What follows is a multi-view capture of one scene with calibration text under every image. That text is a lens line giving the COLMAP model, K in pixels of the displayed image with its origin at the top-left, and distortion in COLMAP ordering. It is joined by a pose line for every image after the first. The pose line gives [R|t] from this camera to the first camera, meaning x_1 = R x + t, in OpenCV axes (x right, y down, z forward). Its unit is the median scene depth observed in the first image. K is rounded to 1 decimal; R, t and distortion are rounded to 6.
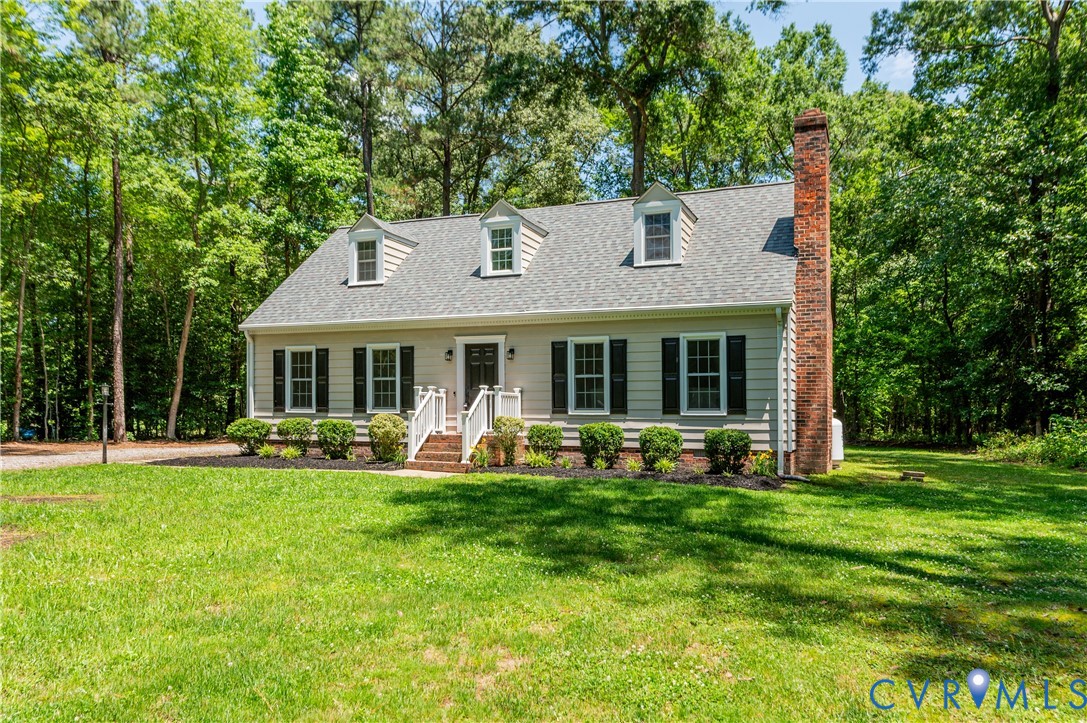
lens RADIAL K [[652.1, 0, 543.5], [0, 652.1, 361.5], [0, 0, 1]] dist [-0.000162, 0.001445]
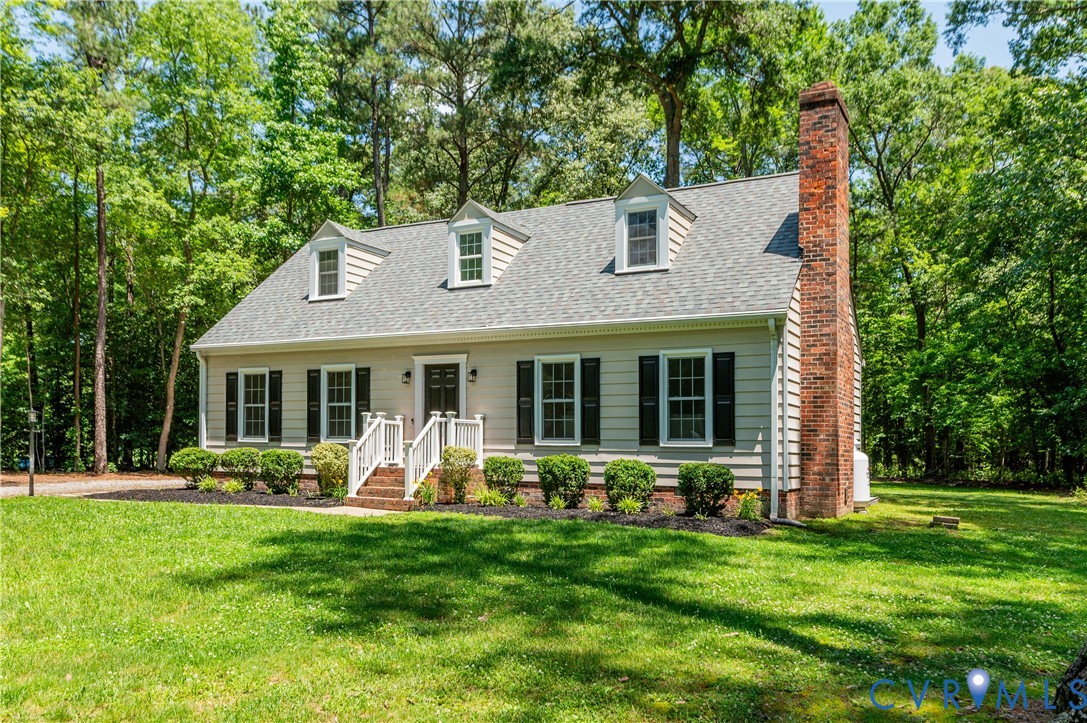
lens RADIAL K [[729.8, 0, 544.0], [0, 729.8, 384.8], [0, 0, 1]] dist [-0.000159, -0.004734]
pose [[0.995976, -0.002488, -0.089581, 0.122148], [0.002095, 0.999988, -0.004481, 0.004929], [0.089591, 0.004275, 0.995969, 0.031862]]
